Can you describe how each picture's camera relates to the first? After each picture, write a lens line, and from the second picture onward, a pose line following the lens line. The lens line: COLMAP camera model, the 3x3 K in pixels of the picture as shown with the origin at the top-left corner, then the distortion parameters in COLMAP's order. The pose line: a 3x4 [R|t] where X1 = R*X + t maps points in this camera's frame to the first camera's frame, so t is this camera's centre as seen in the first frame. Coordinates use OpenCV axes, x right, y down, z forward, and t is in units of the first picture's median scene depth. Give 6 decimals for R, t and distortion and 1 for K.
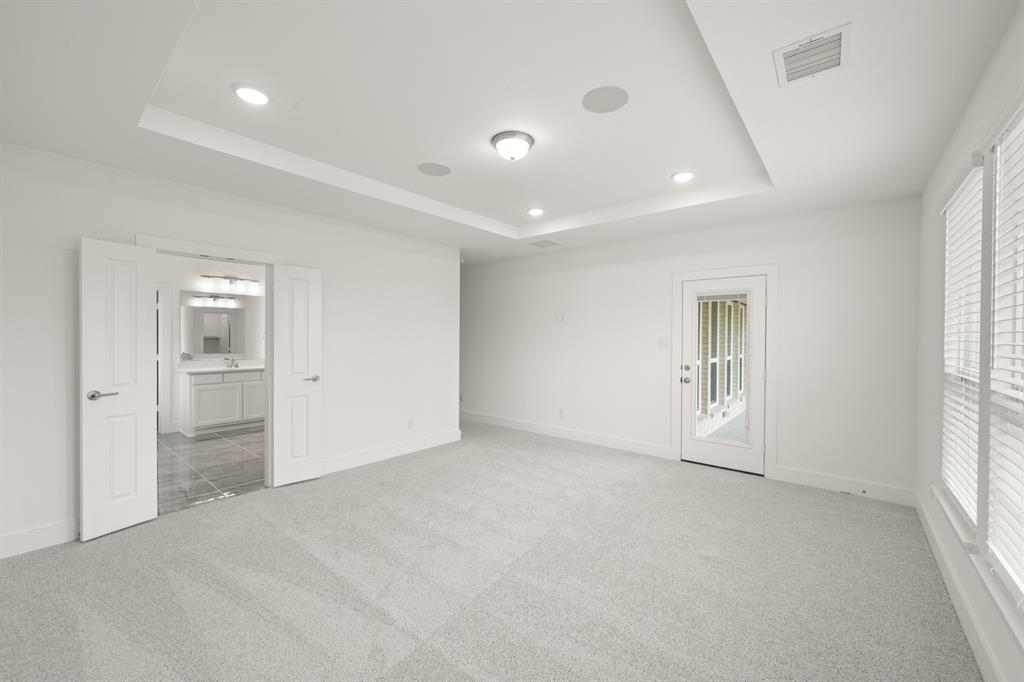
lens RADIAL K [[402.2, 0, 508.1], [0, 402.2, 340.0], [0, 0, 1]] dist [0.000034, 0.001109]
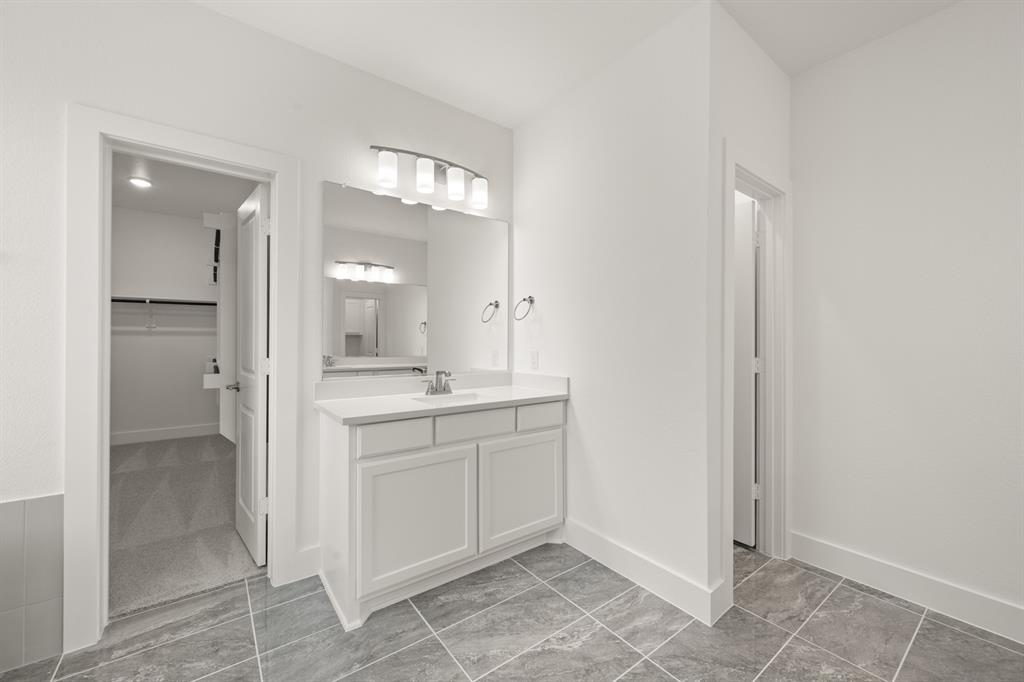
lens RADIAL K [[402.2, 0, 510.3], [0, 402.2, 339.0], [0, 0, 1]] dist [0.000034, 0.001109]
pose [[0.974867, -0.004704, -0.222738, -0.525269], [0.001687, 0.999904, -0.013732, 0.020582], [0.222782, 0.013011, 0.974782, 0.632452]]
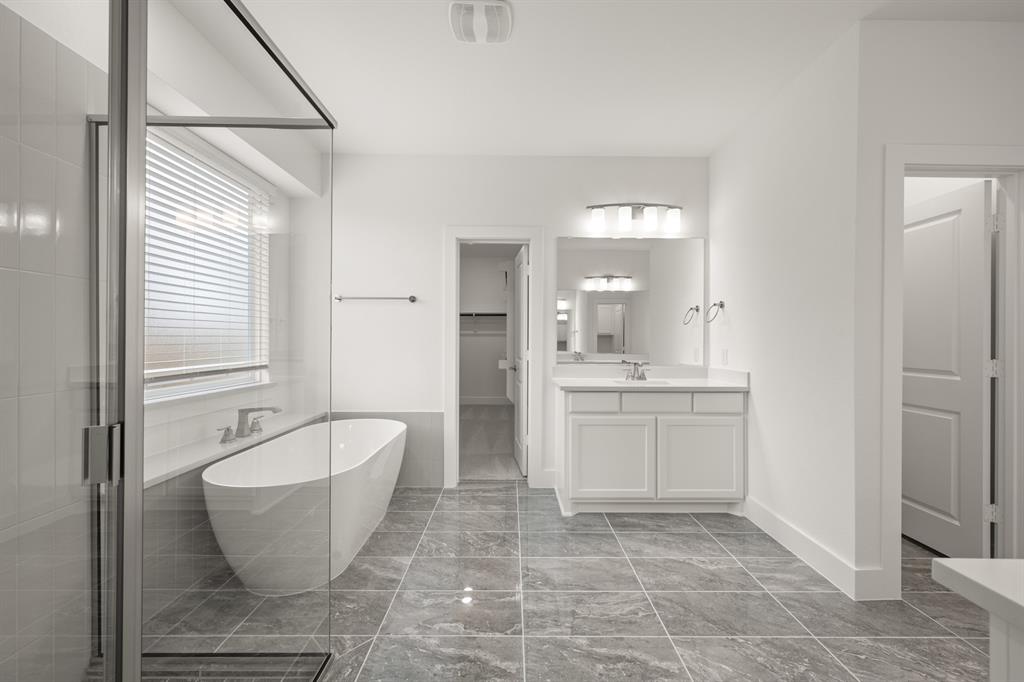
lens RADIAL K [[402.2, 0, 511.5], [0, 402.2, 338.3], [0, 0, 1]] dist [0.000034, 0.001109]
pose [[0.646388, -0.005640, -0.762988, -0.391168], [-0.006974, 0.999887, -0.013299, 0.022734], [0.762977, 0.013918, 0.646276, 0.540936]]
